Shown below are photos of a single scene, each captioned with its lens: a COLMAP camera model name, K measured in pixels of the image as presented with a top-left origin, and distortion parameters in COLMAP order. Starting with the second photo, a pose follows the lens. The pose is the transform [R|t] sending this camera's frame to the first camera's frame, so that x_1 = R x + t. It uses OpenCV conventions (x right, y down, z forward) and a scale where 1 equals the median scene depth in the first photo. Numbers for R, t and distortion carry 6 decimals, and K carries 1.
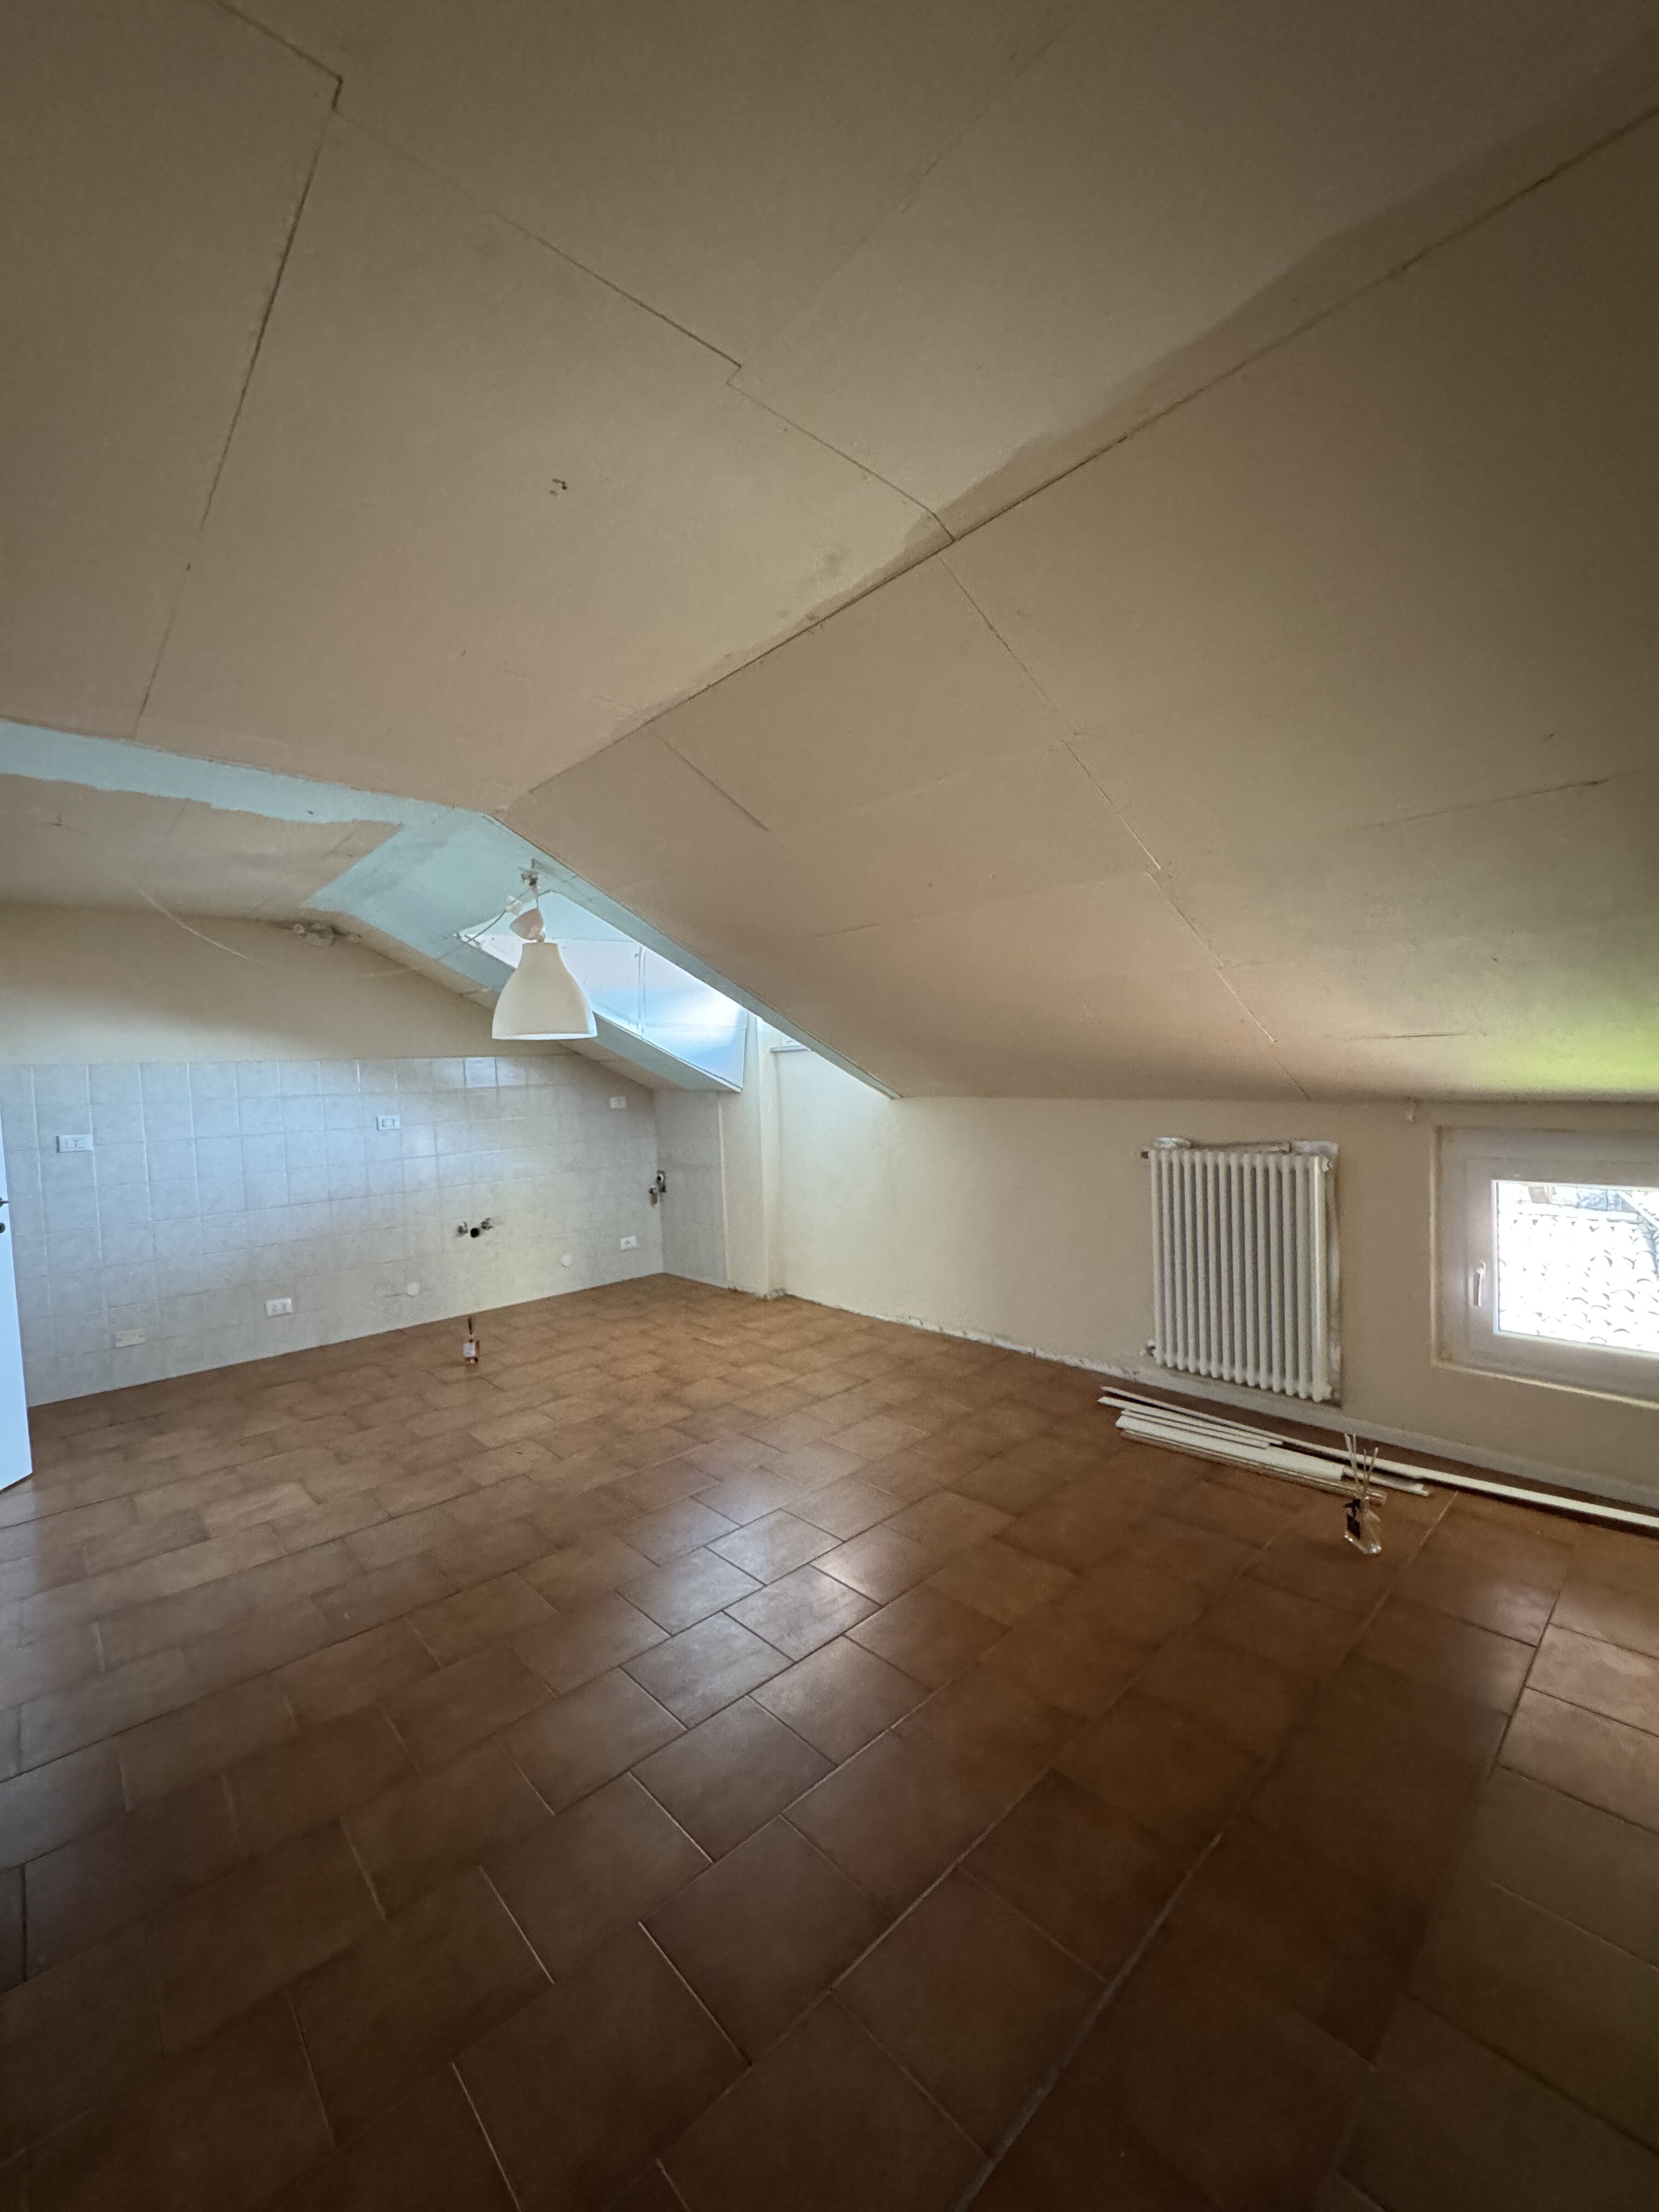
lens RADIAL K [[888.2, 0, 832.3], [0, 888.2, 1108.3], [0, 0, 1]] dist [-0.004326, 0.000117]
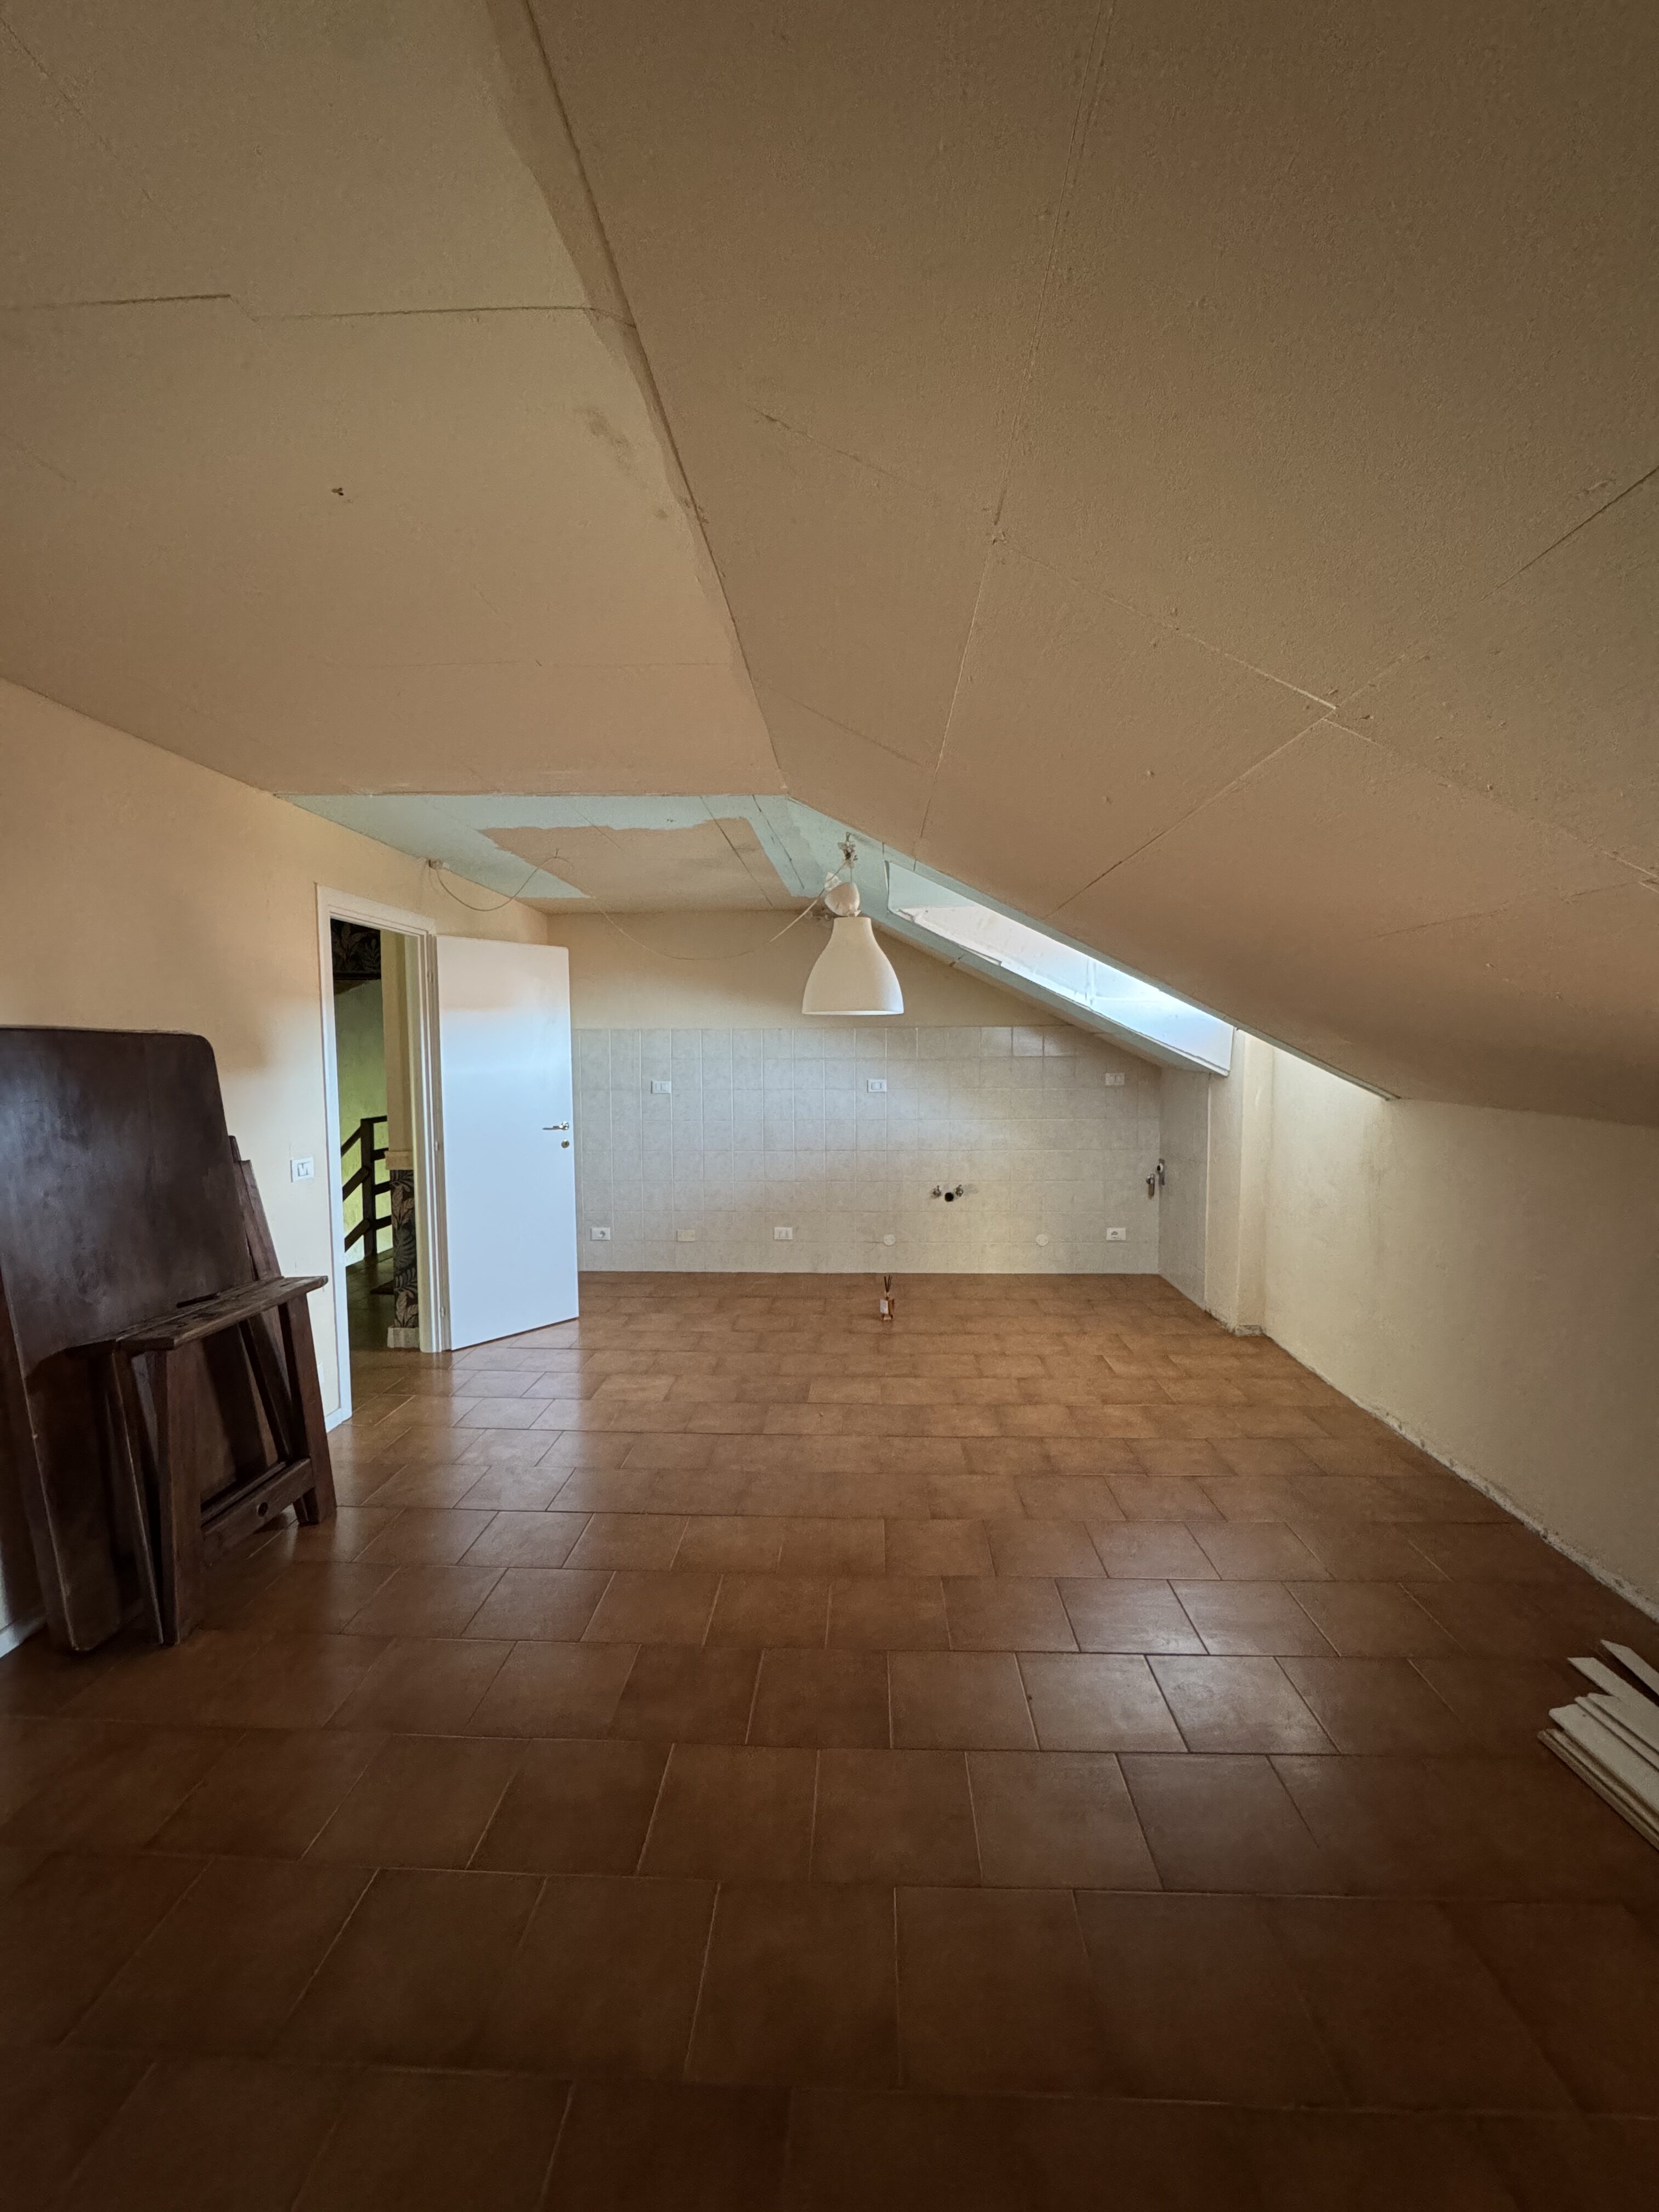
lens RADIAL K [[888.2, 0, 828.4], [0, 888.2, 1109.8], [0, 0, 1]] dist [-0.004326, 0.000117]
pose [[0.697800, 0.084063, -0.711343, 0.274393], [-0.051956, 0.996414, 0.066784, -0.028059], [0.714406, -0.009643, 0.699665, 0.213716]]
